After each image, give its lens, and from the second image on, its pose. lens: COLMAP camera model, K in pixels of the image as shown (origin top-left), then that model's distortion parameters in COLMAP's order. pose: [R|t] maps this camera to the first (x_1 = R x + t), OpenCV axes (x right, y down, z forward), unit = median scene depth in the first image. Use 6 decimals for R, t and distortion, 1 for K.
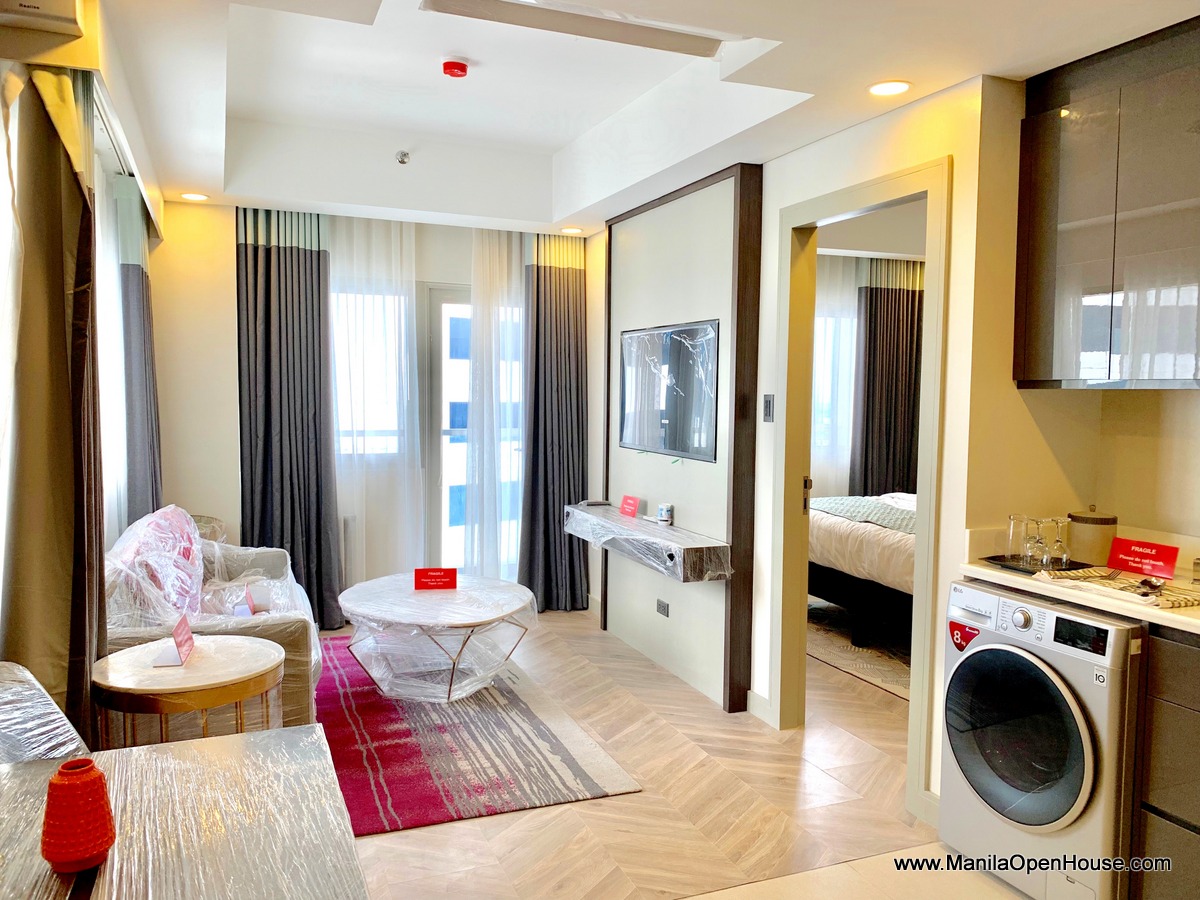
lens RADIAL K [[913.3, 0, 600.0], [0, 913.3, 450.0], [0, 0, 1]] dist [0.049864, -0.049329]
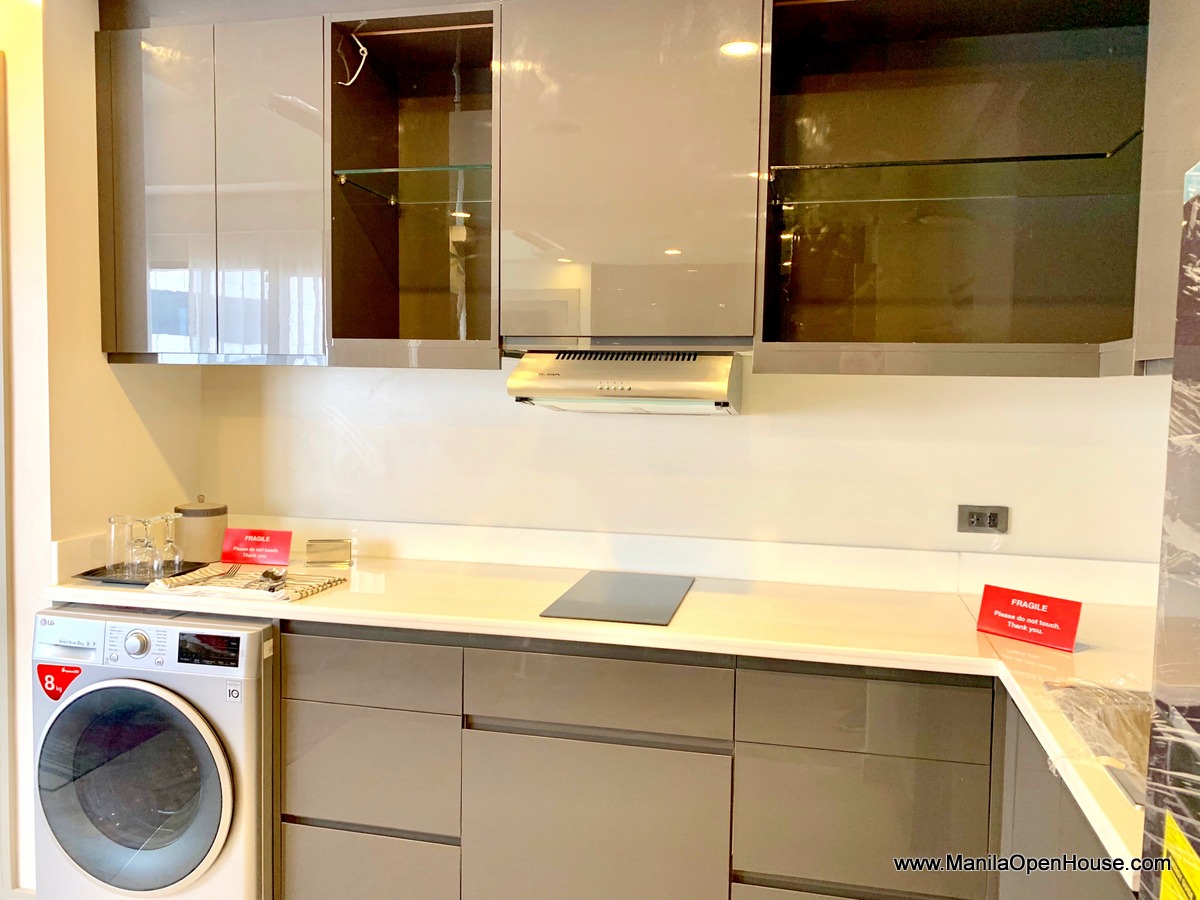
lens RADIAL K [[913.3, 0, 600.0], [0, 913.3, 450.0], [0, 0, 1]] dist [0.049864, -0.049329]
pose [[0.580578, -0.054231, 0.812397, 0.038324], [0.037653, 0.998500, 0.039746, -0.005352], [-0.813334, 0.007514, 0.581749, 0.179130]]
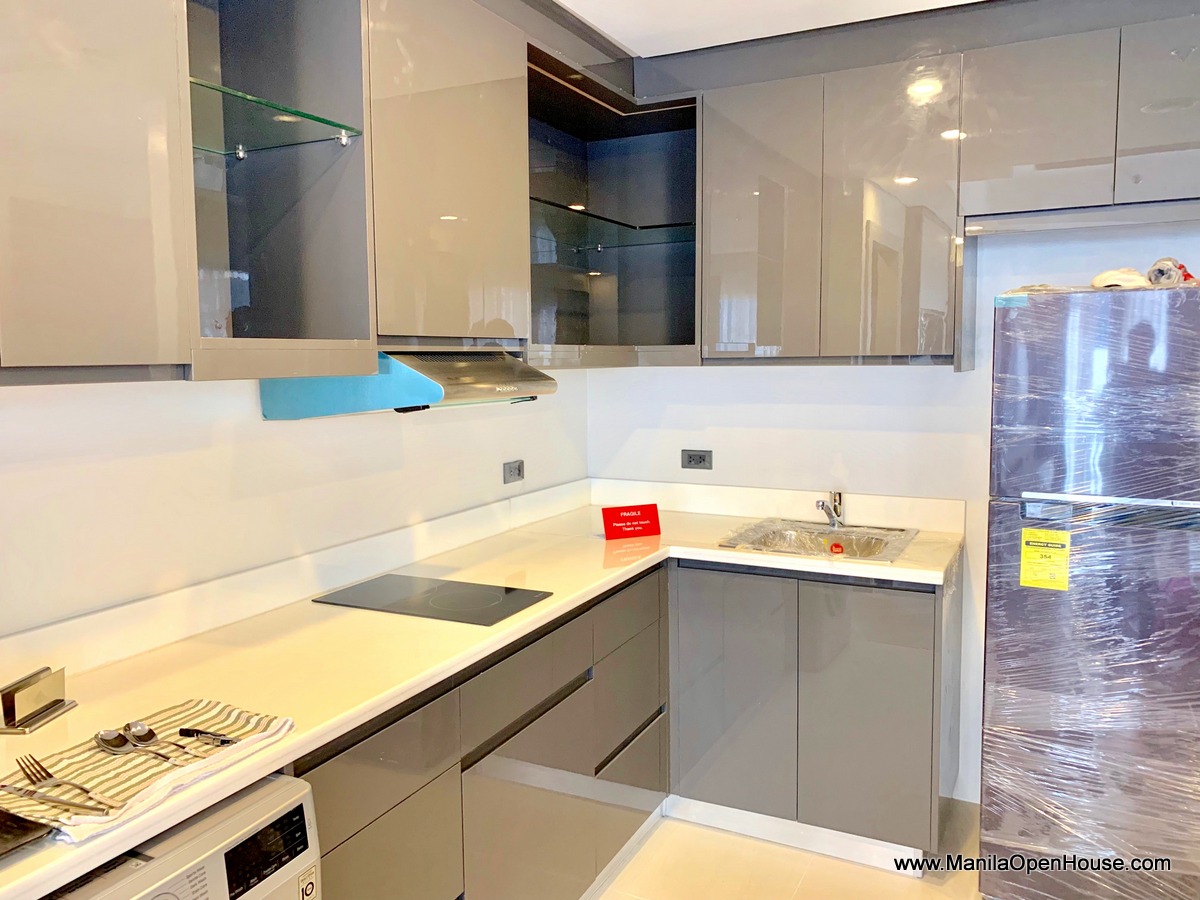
lens RADIAL K [[913.3, 0, 600.0], [0, 913.3, 450.0], [0, 0, 1]] dist [0.049864, -0.049329]
pose [[-0.662211, -0.081665, 0.744854, 0.013319], [0.047061, 0.987548, 0.150113, -0.087451], [-0.747838, 0.134460, -0.650123, 1.052008]]
